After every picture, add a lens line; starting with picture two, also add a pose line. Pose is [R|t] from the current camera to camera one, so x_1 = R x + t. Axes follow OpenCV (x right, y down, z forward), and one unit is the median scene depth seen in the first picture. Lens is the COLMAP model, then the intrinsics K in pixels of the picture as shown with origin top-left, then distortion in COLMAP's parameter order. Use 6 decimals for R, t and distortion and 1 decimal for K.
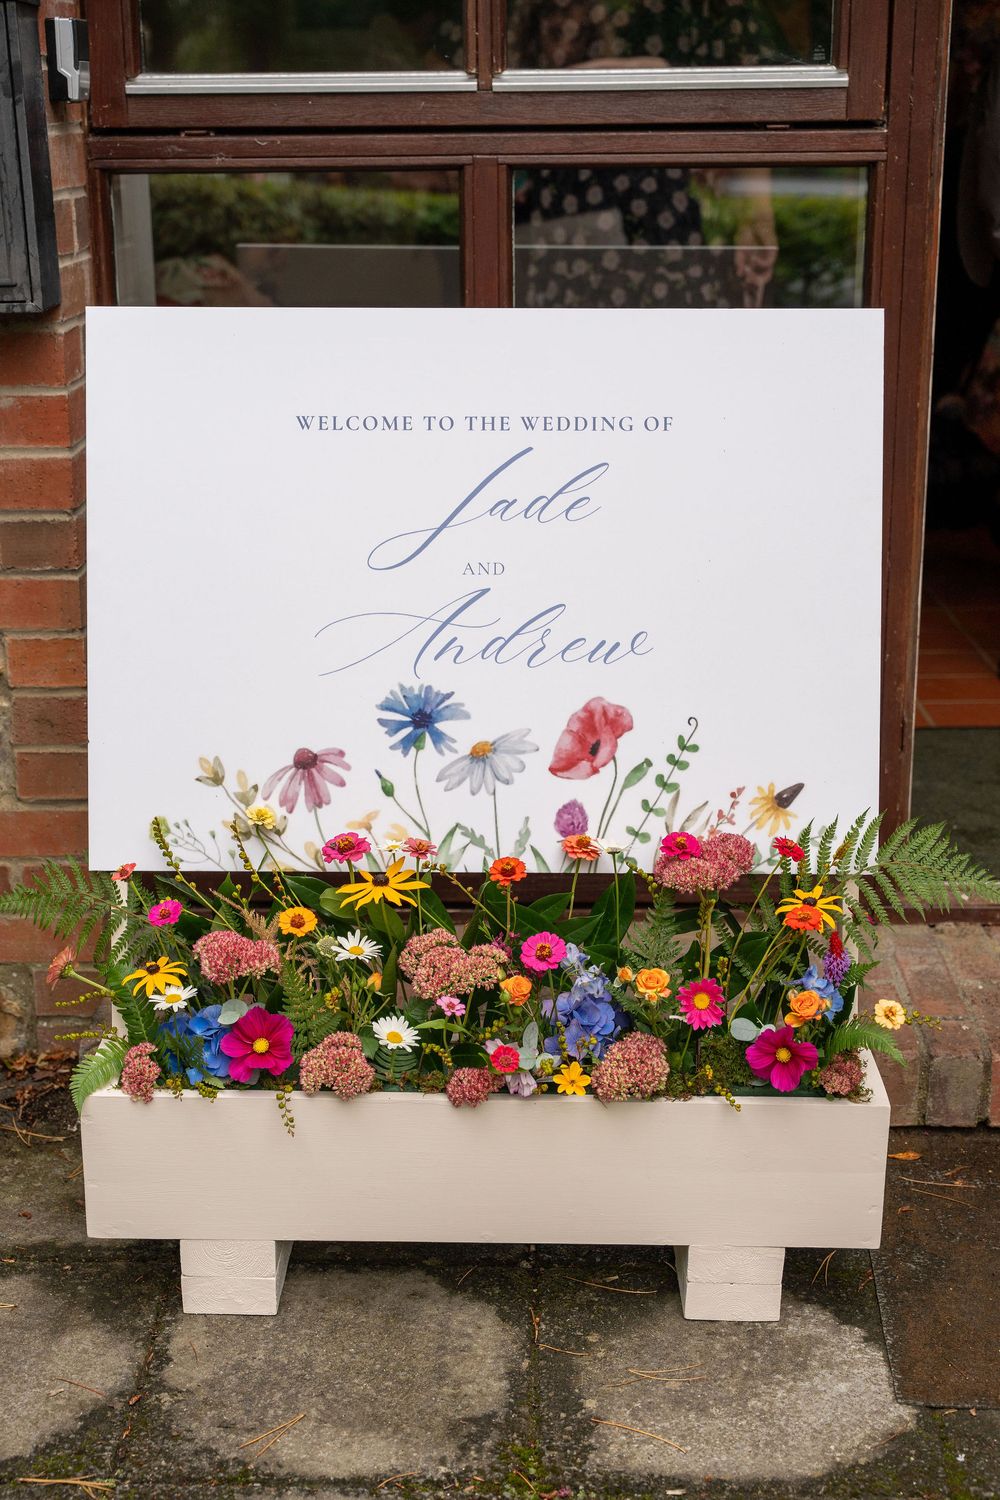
lens RADIAL K [[2332.3, 0, 498.8], [0, 2332.3, 847.6], [0, 0, 1]] dist [0.012981, 0.027536]
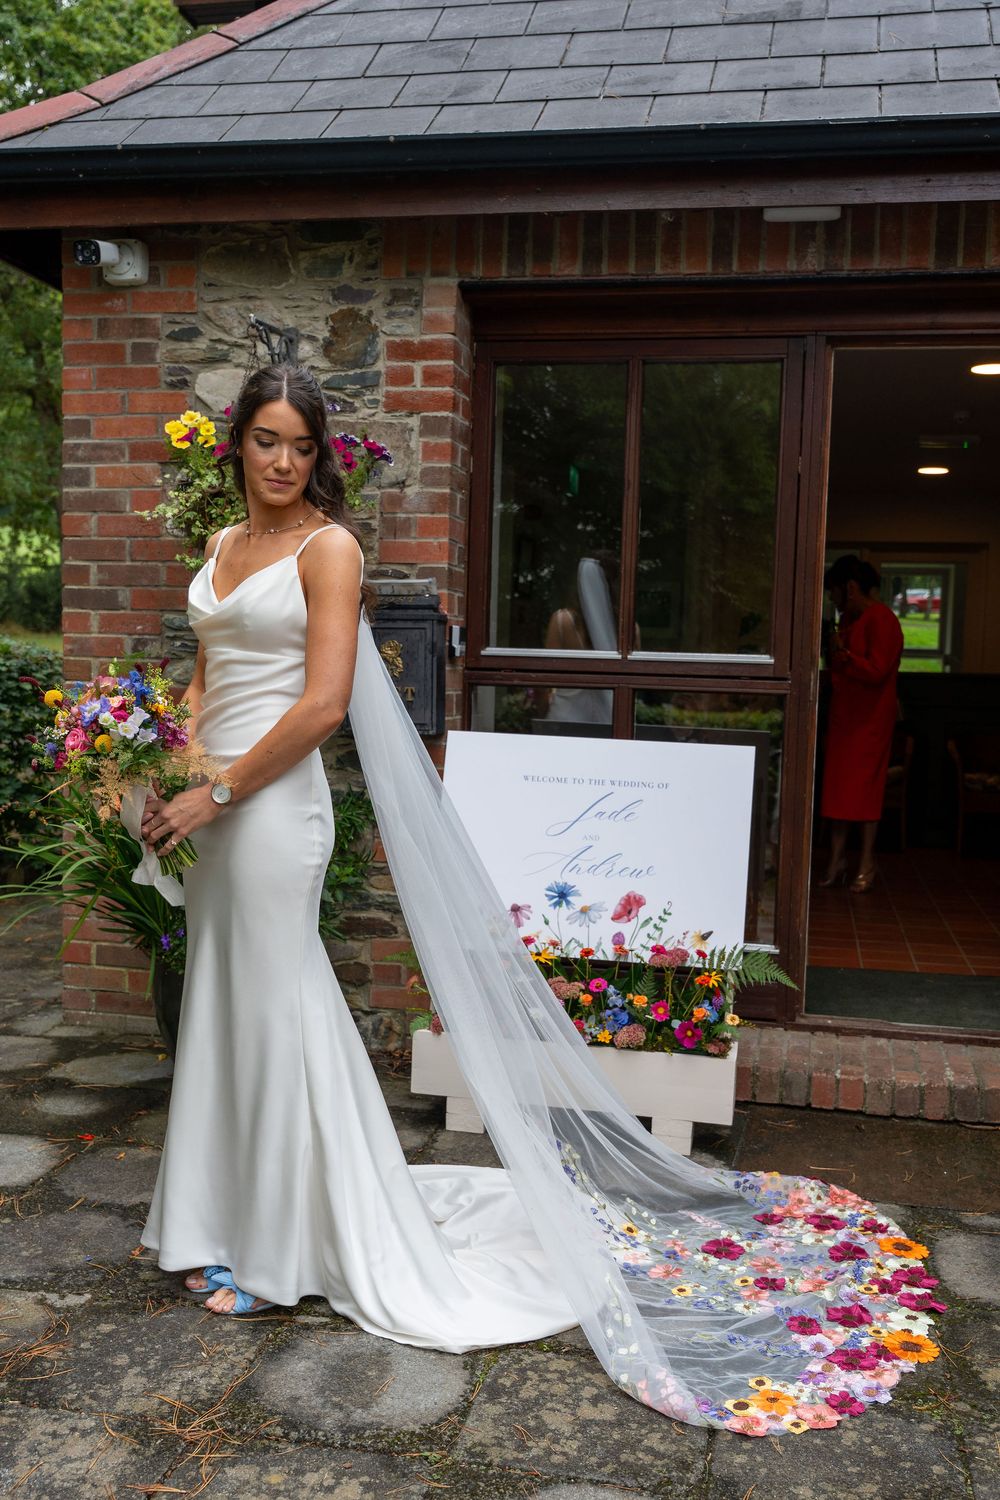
lens RADIAL K [[1437.2, 0, 500.0], [0, 1437.2, 750.0], [0, 0, 1]] dist [-0.003256, 0.003255]
pose [[0.982817, 0.051021, -0.177389, 0.168477], [-0.093051, 0.966937, -0.237431, 0.168264], [0.159410, 0.249858, 0.955070, -0.531602]]
